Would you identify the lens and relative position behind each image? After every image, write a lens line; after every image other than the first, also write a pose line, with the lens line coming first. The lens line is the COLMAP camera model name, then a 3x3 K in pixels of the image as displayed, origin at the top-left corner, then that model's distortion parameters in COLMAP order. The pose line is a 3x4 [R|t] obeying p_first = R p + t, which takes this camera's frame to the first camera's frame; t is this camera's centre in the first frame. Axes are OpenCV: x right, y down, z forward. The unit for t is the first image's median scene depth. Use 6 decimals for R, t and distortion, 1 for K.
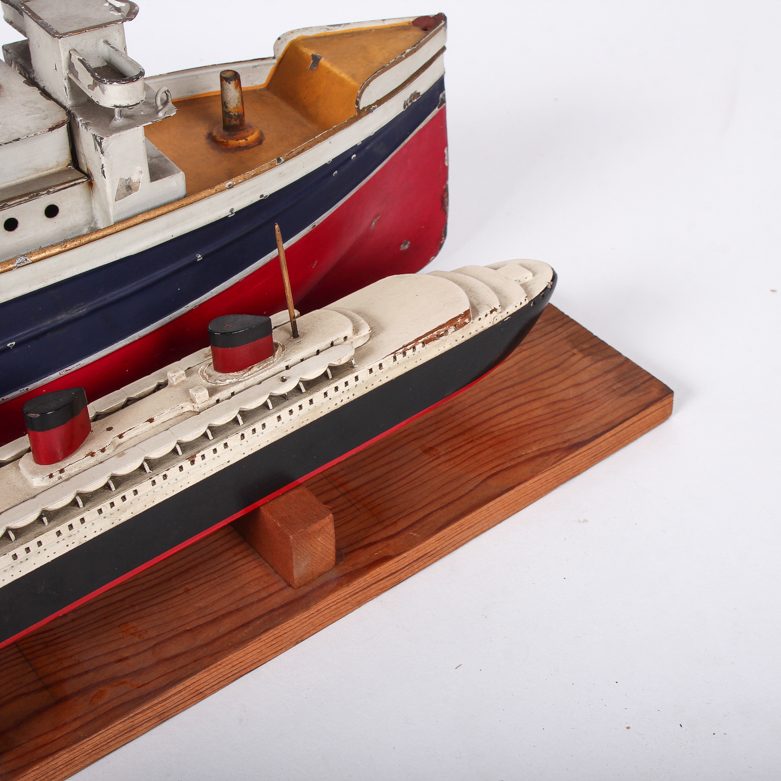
lens RADIAL K [[1370.5, 0, 390.5], [0, 1370.5, 390.5], [0, 0, 1]] dist [-0.095335, 0.072359]
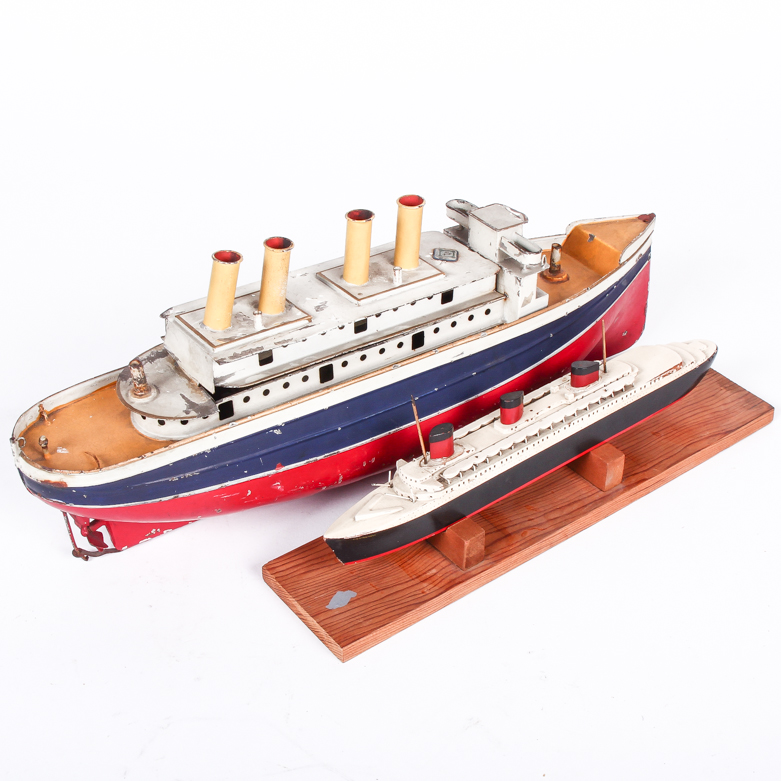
lens RADIAL K [[1470.9, 0, 390.1], [0, 1470.9, 406.5], [0, 0, 1]] dist [-0.082064, -0.054912]
pose [[0.999897, 0.009973, 0.010327, -0.429425], [-0.009210, 0.997402, -0.071450, 0.180817], [-0.011012, 0.071347, 0.997391, -1.274830]]
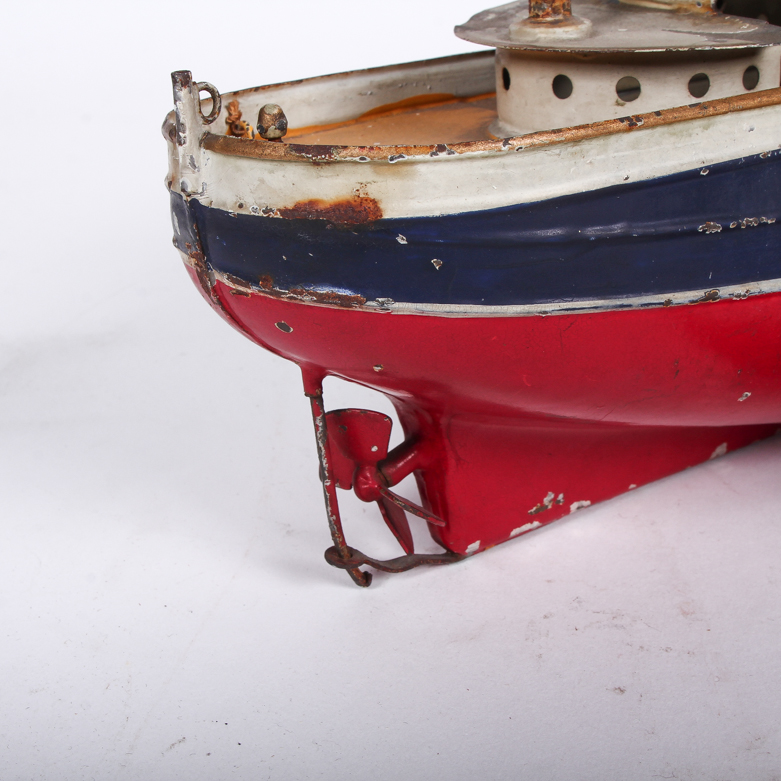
lens RADIAL K [[1370.5, 0, 390.5], [0, 1370.5, 390.5], [0, 0, 1]] dist [-0.095335, 0.072359]
pose [[0.998384, -0.026564, 0.050241, -0.878402], [0.041615, 0.943773, -0.327963, 0.388395], [-0.038704, 0.329524, 0.943354, 0.278195]]
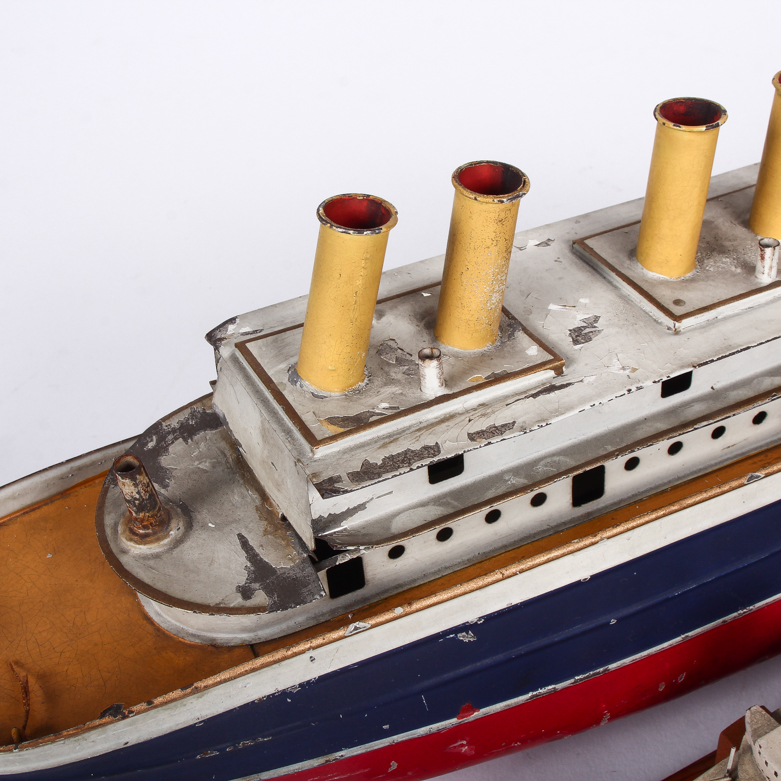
lens RADIAL K [[1370.5, 0, 390.5], [0, 1370.5, 390.5], [0, 0, 1]] dist [-0.095335, 0.072359]
pose [[0.990173, 0.062070, -0.125318, -0.521466], [-0.060370, 0.998026, 0.017324, -0.091709], [0.126146, -0.009588, 0.991965, 0.031712]]
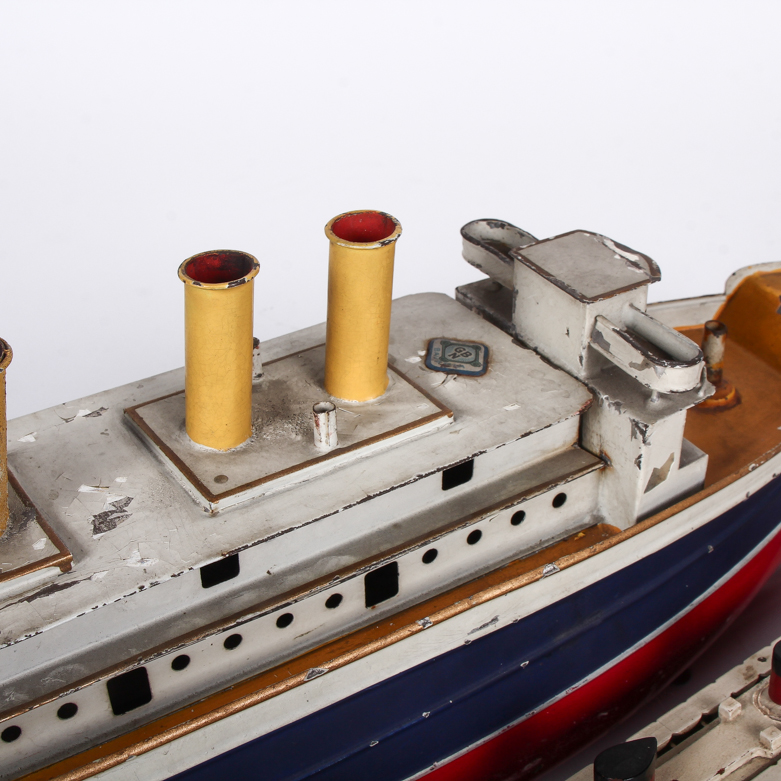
lens RADIAL K [[1370.5, 0, 390.5], [0, 1370.5, 390.5], [0, 0, 1]] dist [-0.095335, 0.072359]
pose [[0.999572, 0.017074, -0.023741, -0.341547], [-0.018766, 0.997157, -0.072972, -0.138239], [0.022428, 0.073386, 0.997051, 0.142859]]
